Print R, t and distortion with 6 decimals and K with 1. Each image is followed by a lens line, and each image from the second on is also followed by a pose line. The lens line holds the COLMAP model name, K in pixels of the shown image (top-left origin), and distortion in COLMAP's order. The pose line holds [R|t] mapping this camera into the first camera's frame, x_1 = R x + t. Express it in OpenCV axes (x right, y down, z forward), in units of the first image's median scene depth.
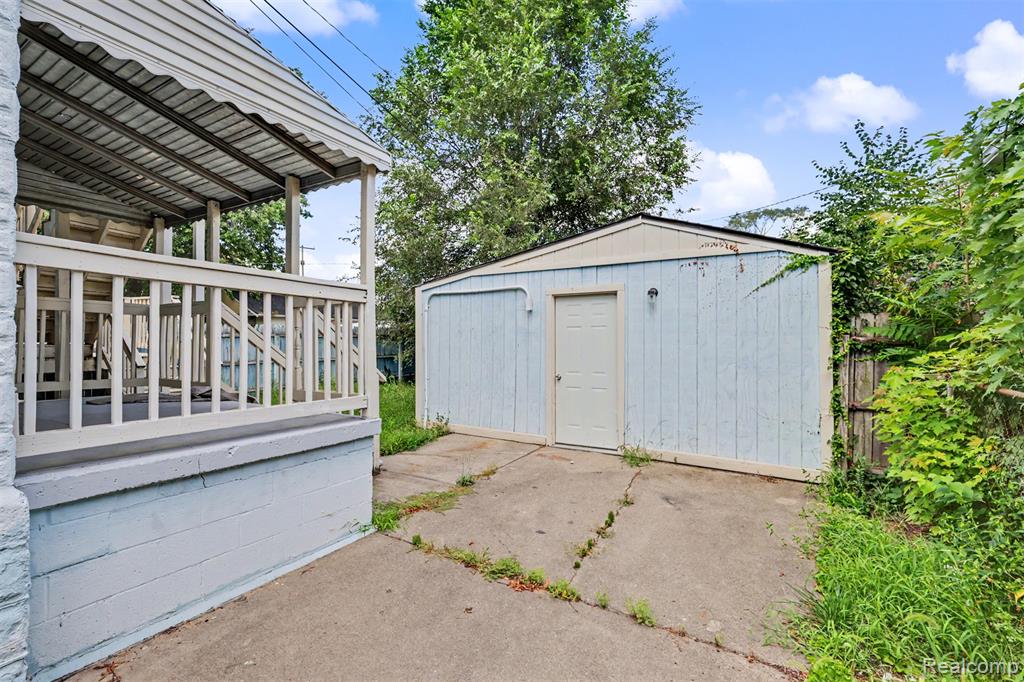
lens RADIAL K [[456.1, 0, 507.1], [0, 456.1, 338.7], [0, 0, 1]] dist [0.008178, 0.000140]
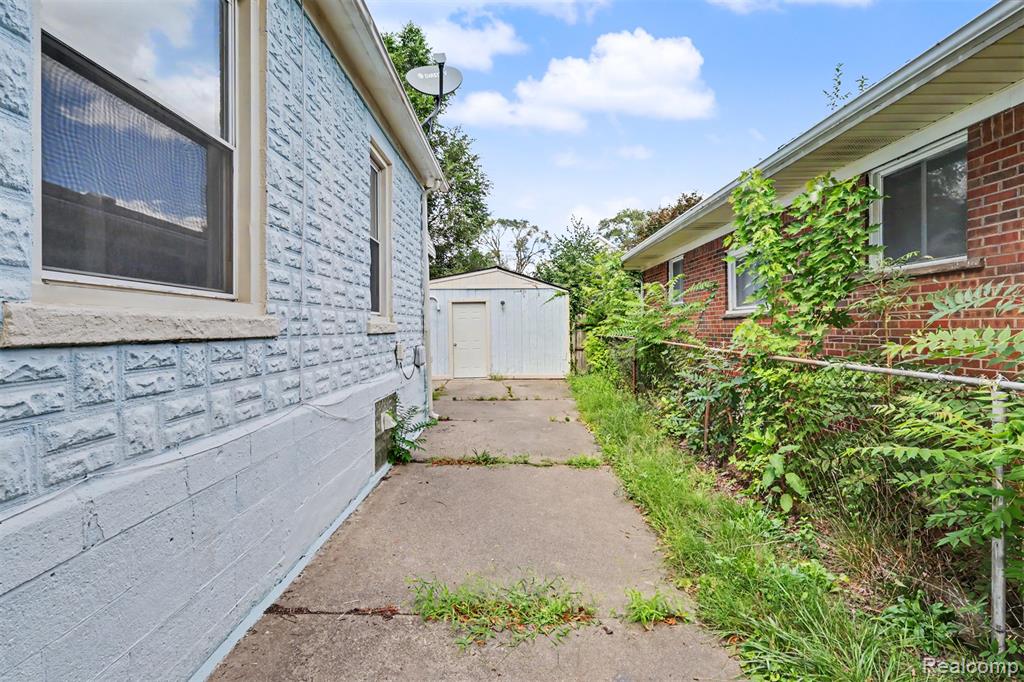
lens RADIAL K [[456.1, 0, 512.4], [0, 456.1, 334.1], [0, 0, 1]] dist [0.008178, 0.000140]
pose [[0.853465, -0.017869, 0.520844, -0.950558], [0.010864, 0.999805, 0.016499, 0.014844], [-0.521037, -0.008423, 0.853492, -1.082002]]
